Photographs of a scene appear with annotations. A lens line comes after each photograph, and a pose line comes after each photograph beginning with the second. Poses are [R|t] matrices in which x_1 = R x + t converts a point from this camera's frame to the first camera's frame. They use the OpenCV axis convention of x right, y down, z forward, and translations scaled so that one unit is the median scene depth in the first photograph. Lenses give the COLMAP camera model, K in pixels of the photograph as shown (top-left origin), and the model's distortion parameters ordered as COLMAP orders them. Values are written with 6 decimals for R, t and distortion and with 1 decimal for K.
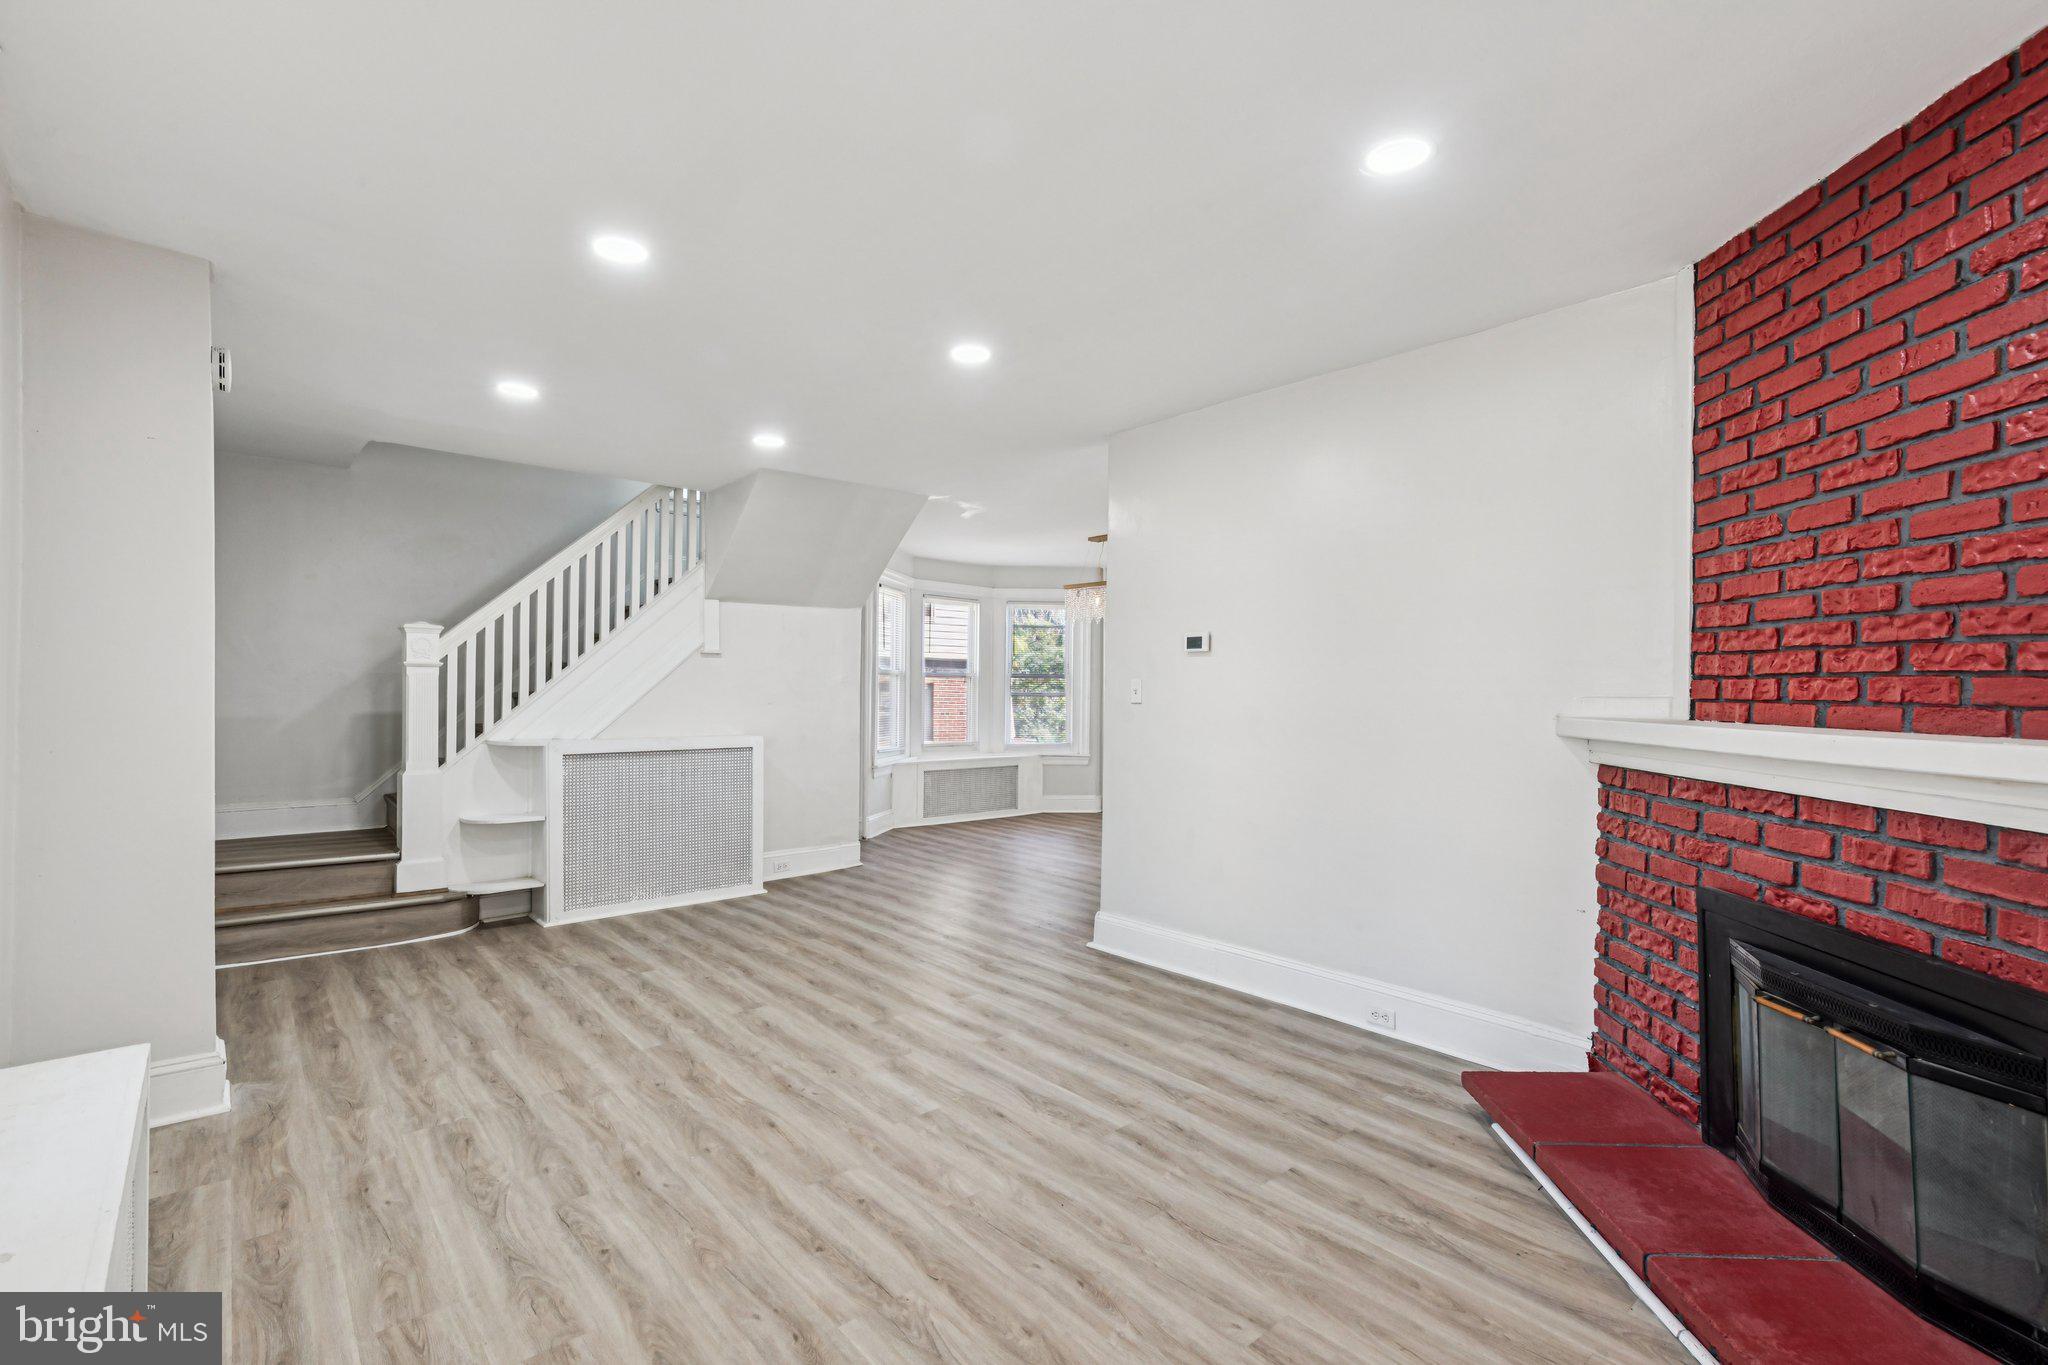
lens RADIAL K [[931.0, 0, 1032.8], [0, 931.0, 677.3], [0, 0, 1]] dist [0.002799, -0.000864]
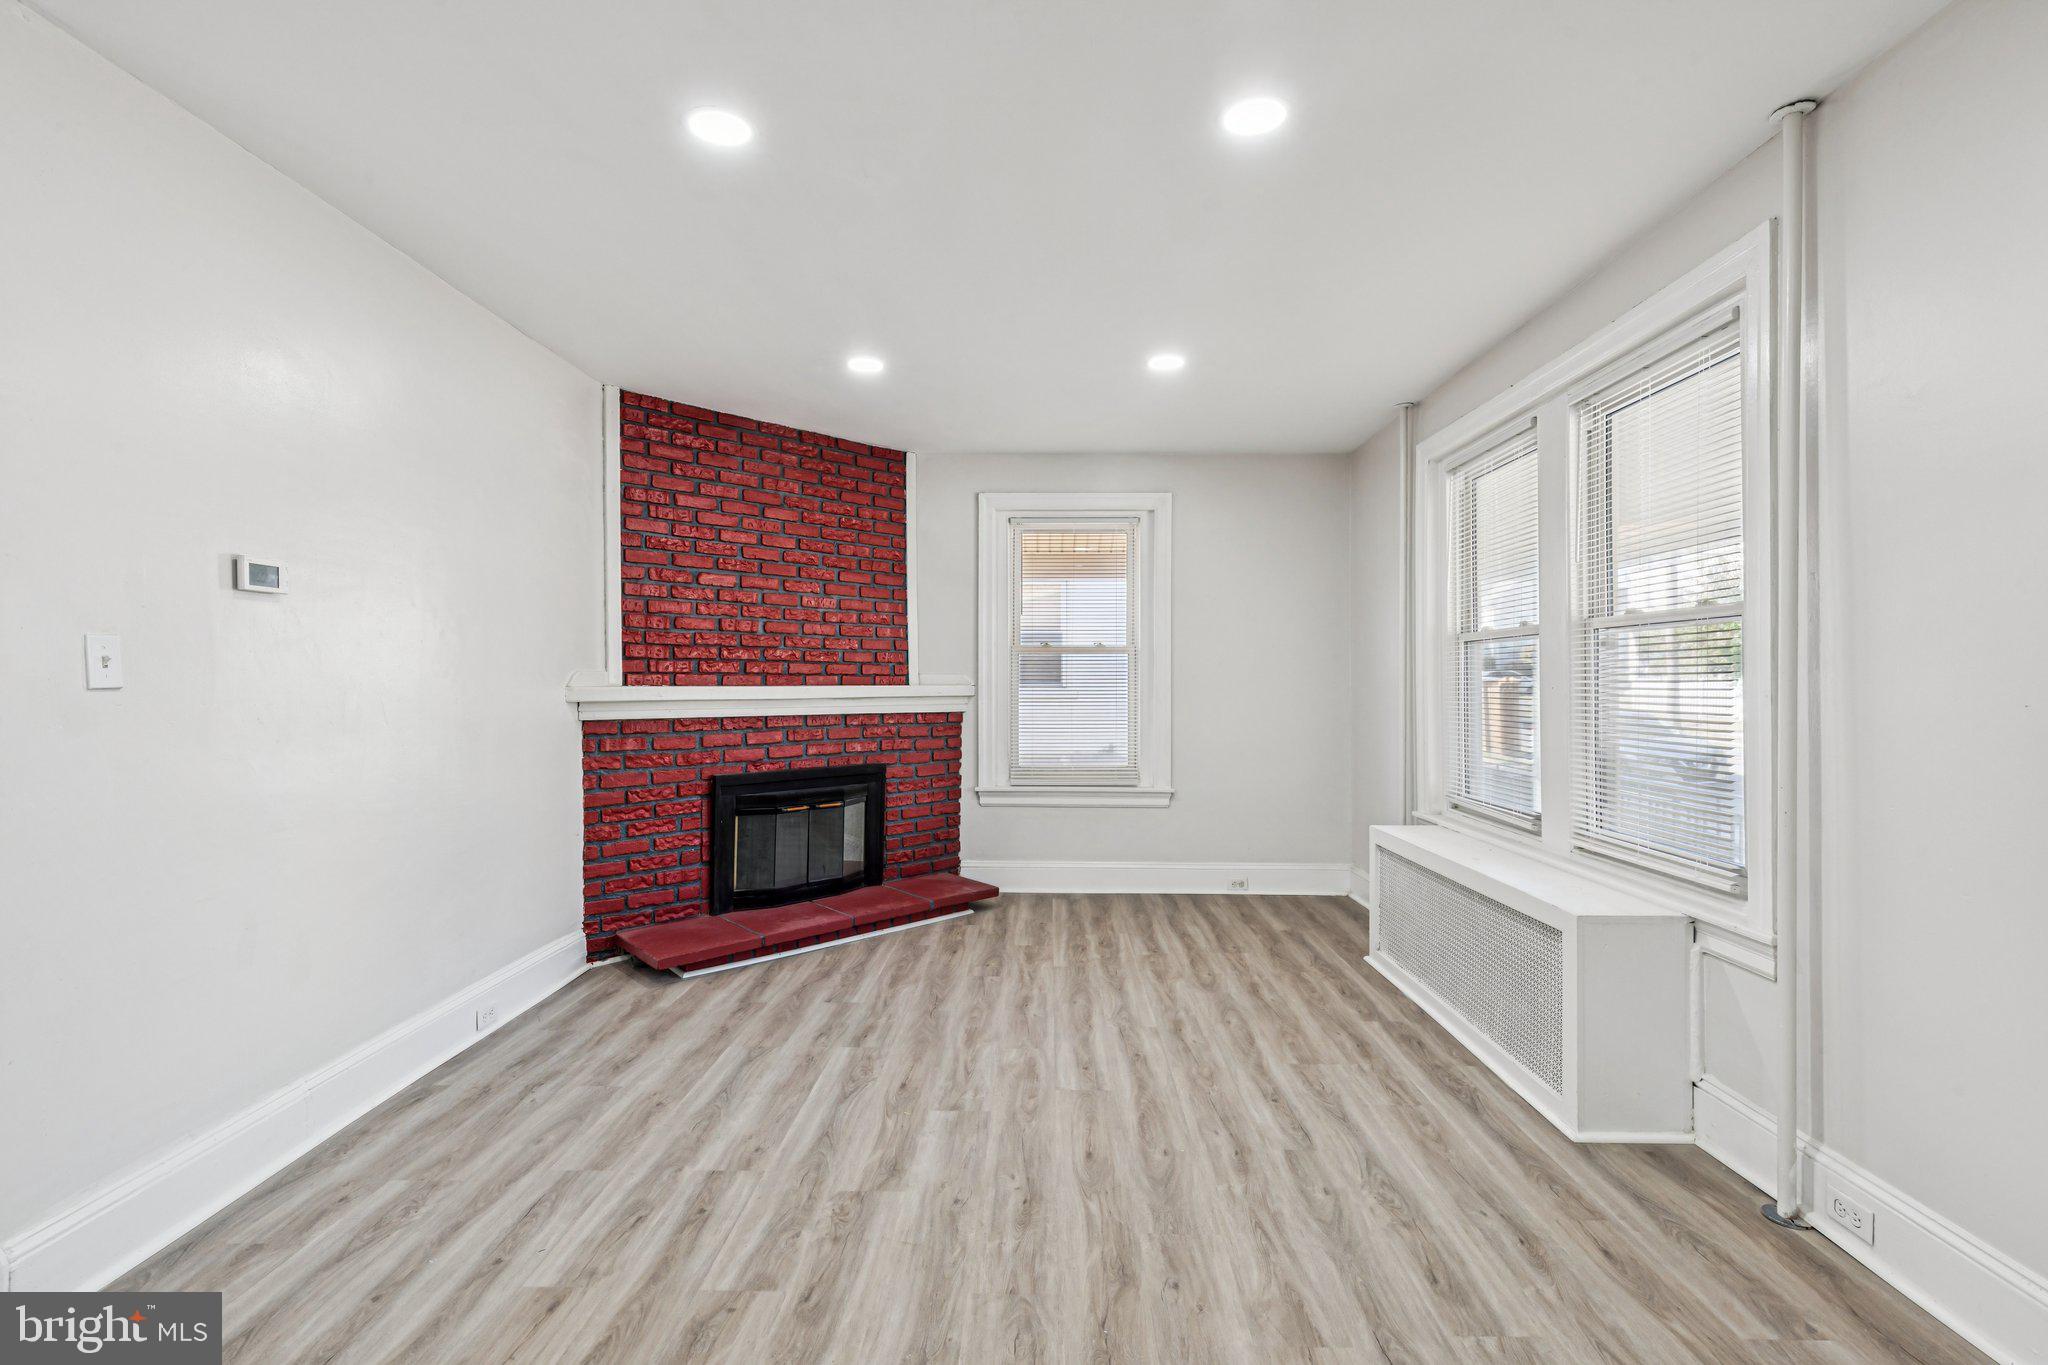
lens RADIAL K [[931.0, 0, 1029.6], [0, 931.0, 674.9], [0, 0, 1]] dist [0.002799, -0.000864]
pose [[-0.744267, -0.004523, 0.667867, -0.842911], [-0.014058, 0.999862, -0.008894, 0.032710], [-0.667735, -0.016008, -0.744227, 1.737004]]
